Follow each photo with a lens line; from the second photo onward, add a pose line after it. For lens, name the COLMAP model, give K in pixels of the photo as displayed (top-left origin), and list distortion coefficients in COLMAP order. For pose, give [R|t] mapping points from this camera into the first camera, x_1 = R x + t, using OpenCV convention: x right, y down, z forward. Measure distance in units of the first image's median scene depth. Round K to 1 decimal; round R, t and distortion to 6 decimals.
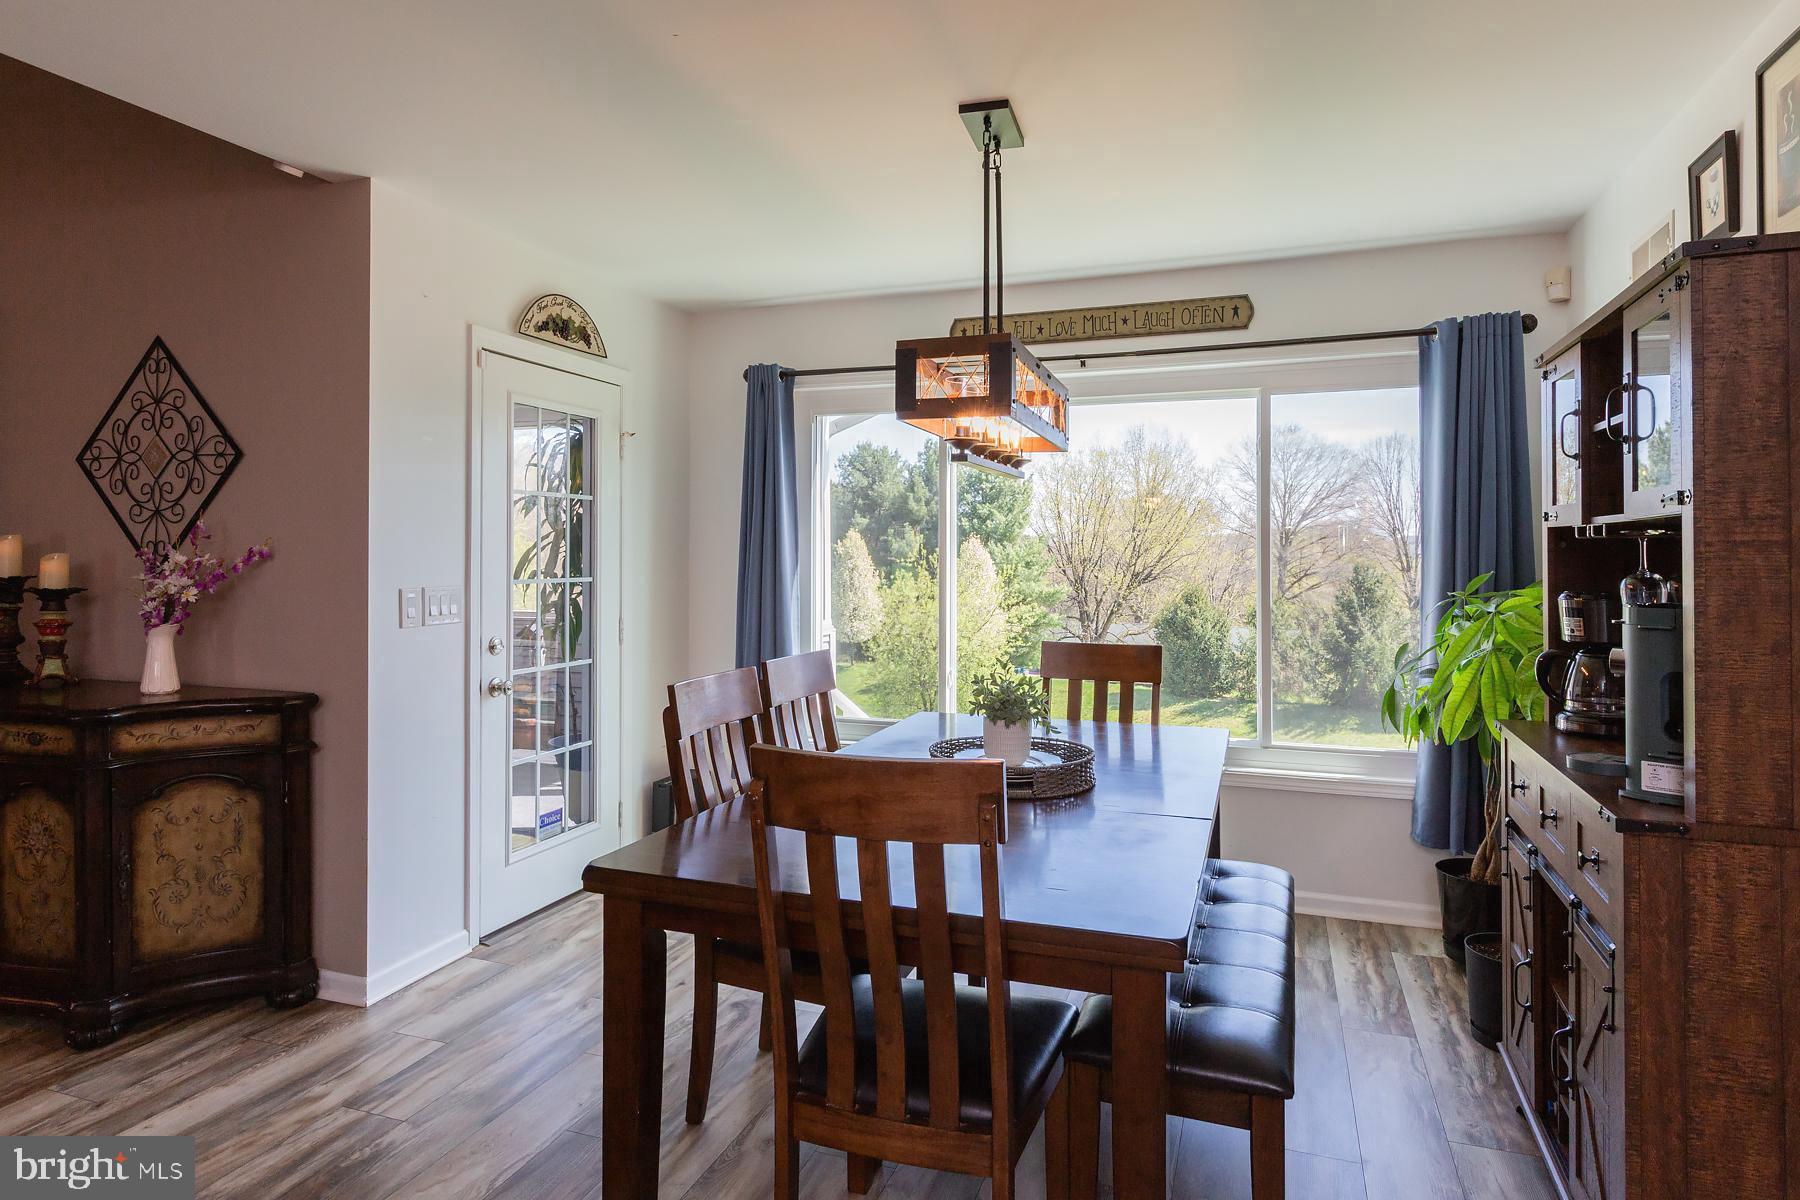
lens RADIAL K [[1034.0, 0, 892.1], [0, 1034.0, 546.8], [0, 0, 1]] dist [0.001703, -0.000231]
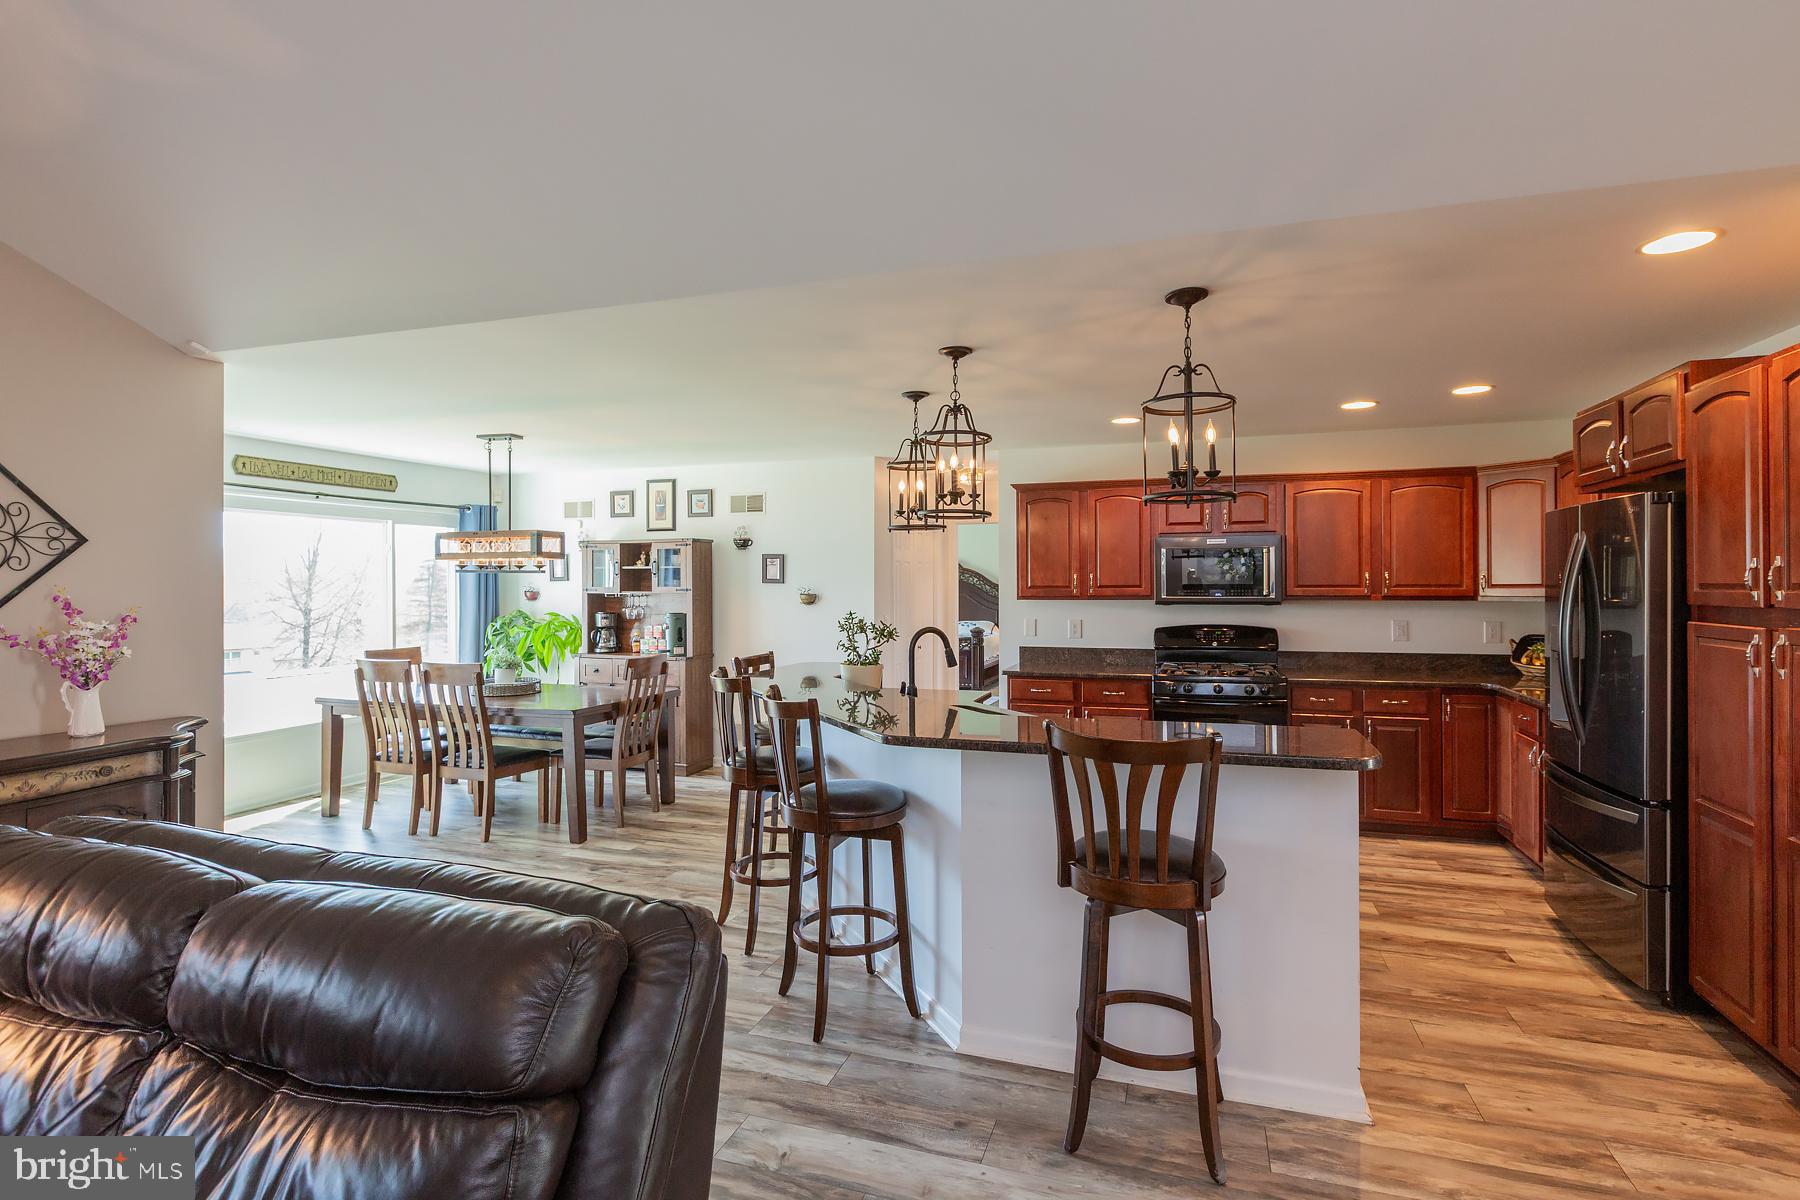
lens RADIAL K [[860.2, 0, 908.7], [0, 860.2, 582.9], [0, 0, 1]] dist [-0.003242, -0.001302]
pose [[-0.031101, 0.001025, 0.999516, -1.600534], [-0.003374, 0.999994, -0.001130, -0.039095], [-0.999511, -0.003407, -0.031097, 0.049777]]
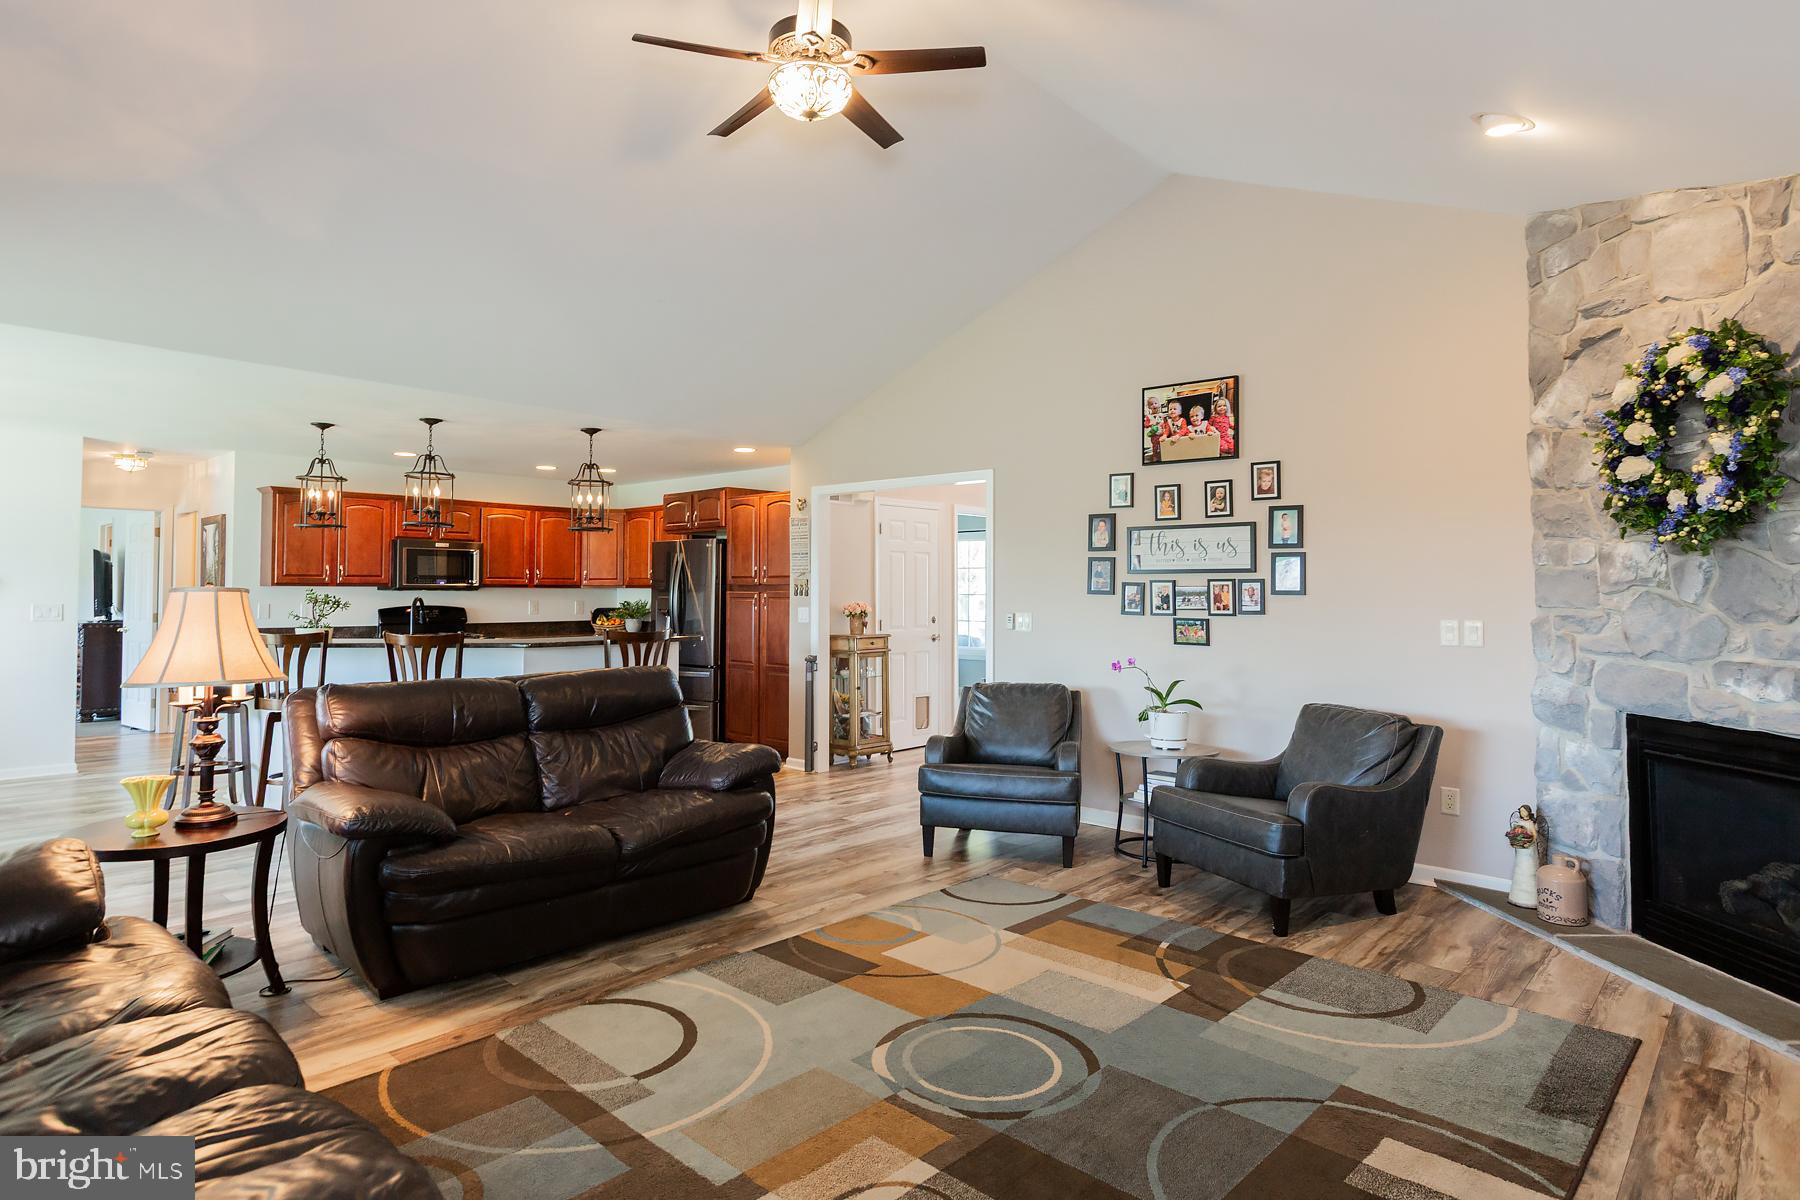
lens RADIAL K [[986.2, 0, 892.5], [0, 986.2, 556.6], [0, 0, 1]] dist [0.001651, -0.000210]
pose [[-0.925410, 0.007294, 0.378897, -2.058500], [-0.008551, 0.999158, -0.040119, 0.001576], [-0.378871, -0.040367, -0.924569, 1.301352]]
